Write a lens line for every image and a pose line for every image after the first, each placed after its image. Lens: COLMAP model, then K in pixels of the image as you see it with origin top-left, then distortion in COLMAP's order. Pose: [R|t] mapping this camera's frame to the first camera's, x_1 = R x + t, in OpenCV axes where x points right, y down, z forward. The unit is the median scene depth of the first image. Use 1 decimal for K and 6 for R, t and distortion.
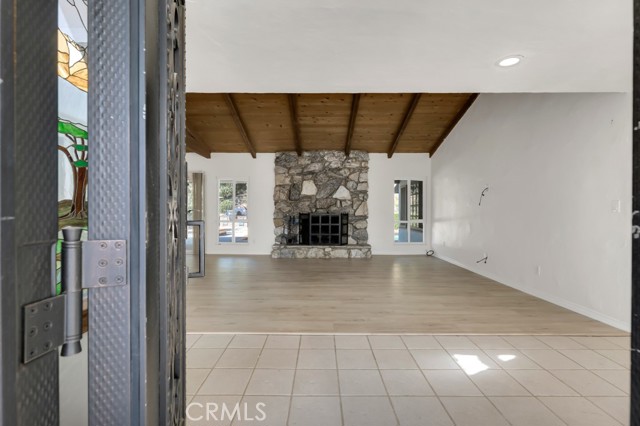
lens RADIAL K [[290.0, 0, 321.7], [0, 290.0, 214.7], [0, 0, 1]] dist [0.002013, -0.000466]
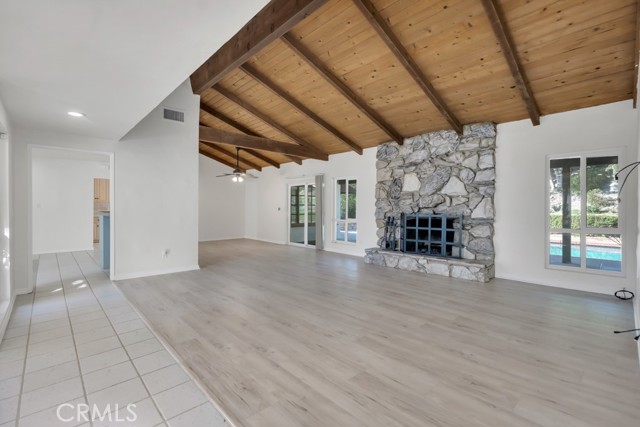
lens RADIAL K [[290.0, 0, 318.1], [0, 290.0, 208.4], [0, 0, 1]] dist [0.002013, -0.000466]
pose [[0.692043, 0.000323, -0.721857, 0.362784], [-0.014266, 0.999811, -0.013230, -0.005456], [0.721716, 0.019454, 0.691916, 0.251676]]
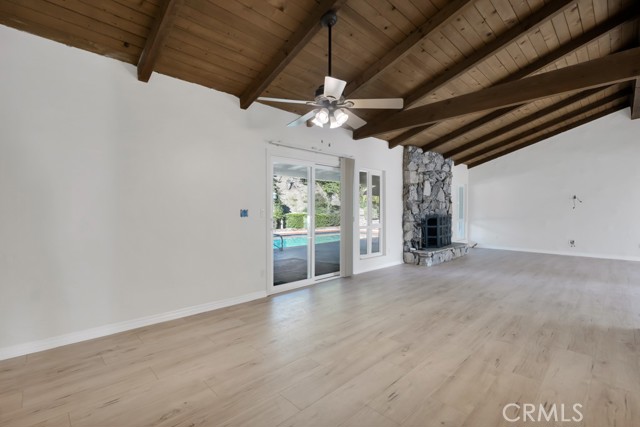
lens RADIAL K [[290.0, 0, 316.3], [0, 290.0, 211.5], [0, 0, 1]] dist [0.002013, -0.000466]
pose [[0.725242, -0.005928, 0.688469, -0.949498], [0.013008, 0.999902, -0.005093, -0.015885], [-0.688371, 0.012649, 0.725248, 0.568038]]
